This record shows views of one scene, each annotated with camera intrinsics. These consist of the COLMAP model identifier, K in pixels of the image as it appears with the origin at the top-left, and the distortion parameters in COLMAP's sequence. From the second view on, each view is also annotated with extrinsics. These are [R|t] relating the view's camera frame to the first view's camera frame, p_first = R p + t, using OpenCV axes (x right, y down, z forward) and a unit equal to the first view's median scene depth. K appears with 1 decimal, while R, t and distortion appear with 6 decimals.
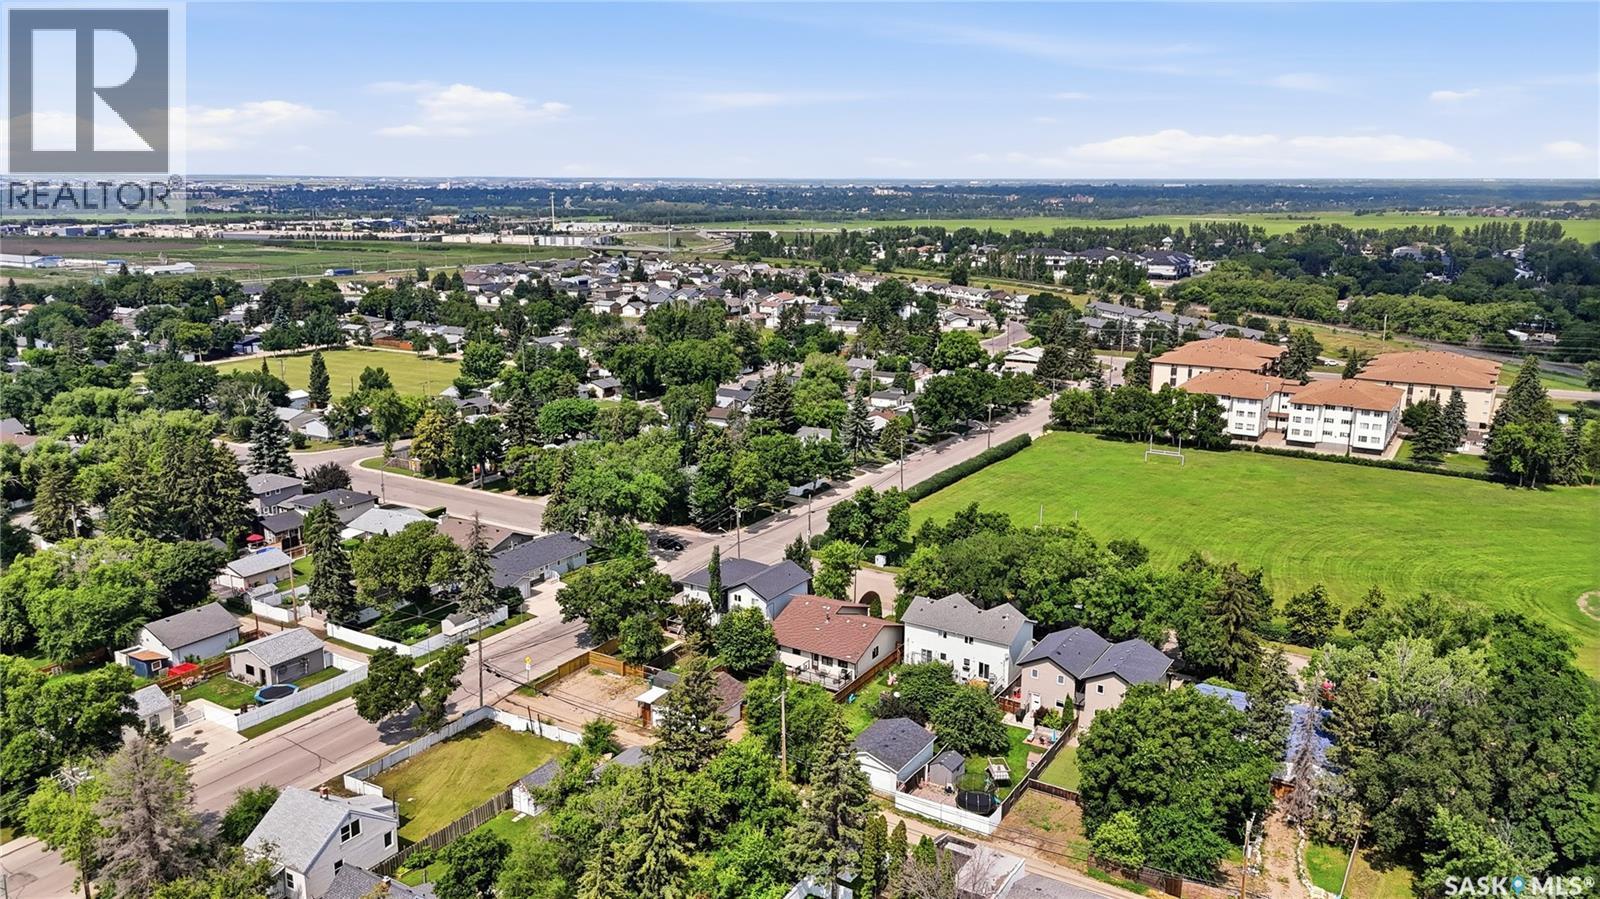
lens RADIAL K [[1181.2, 0, 796.8], [0, 1181.2, 444.9], [0, 0, 1]] dist [0.059436, -0.016788]
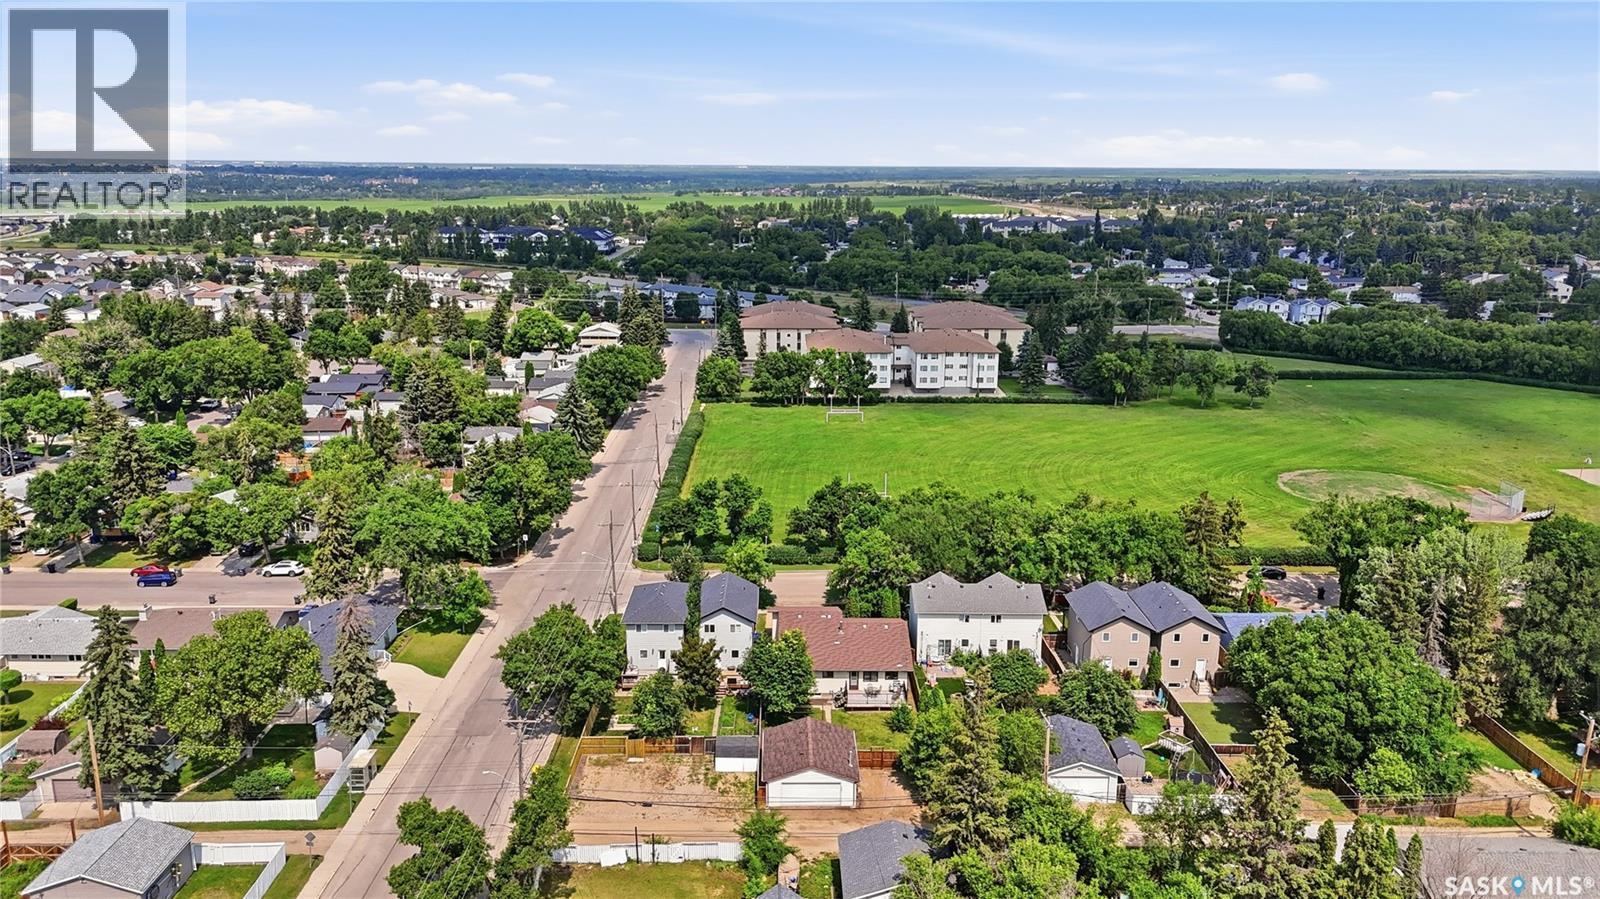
lens RADIAL K [[1181.2, 0, 800.7], [0, 1181.2, 452.1], [0, 0, 1]] dist [0.059436, -0.016788]
pose [[0.843069, -0.125344, 0.522995, -0.235761], [0.115655, 0.991964, 0.051304, -0.013987], [-0.525222, 0.017234, 0.850791, 0.162115]]
